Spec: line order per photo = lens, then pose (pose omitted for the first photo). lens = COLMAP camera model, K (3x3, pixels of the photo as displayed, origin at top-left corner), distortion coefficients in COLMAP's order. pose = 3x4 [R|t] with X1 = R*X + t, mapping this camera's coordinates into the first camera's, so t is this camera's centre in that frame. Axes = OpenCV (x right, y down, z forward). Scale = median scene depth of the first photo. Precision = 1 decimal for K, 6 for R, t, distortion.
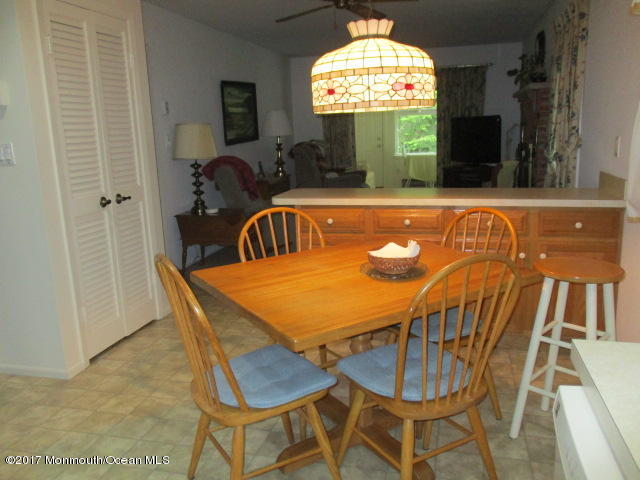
lens RADIAL K [[540.9, 0, 322.2], [0, 540.9, 238.4], [0, 0, 1]] dist [-0.019680, 0.001943]
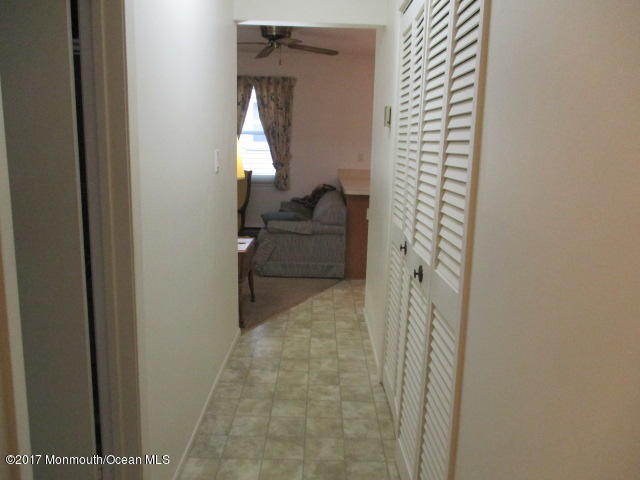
lens RADIAL K [[540.9, 0, 322.2], [0, 540.9, 238.4], [0, 0, 1]] dist [-0.019680, 0.001943]
pose [[-0.253590, -0.146185, 0.956202, -1.240317], [0.182890, 0.963440, 0.195795, -0.196138], [-0.949865, 0.224531, -0.217583, 1.047547]]
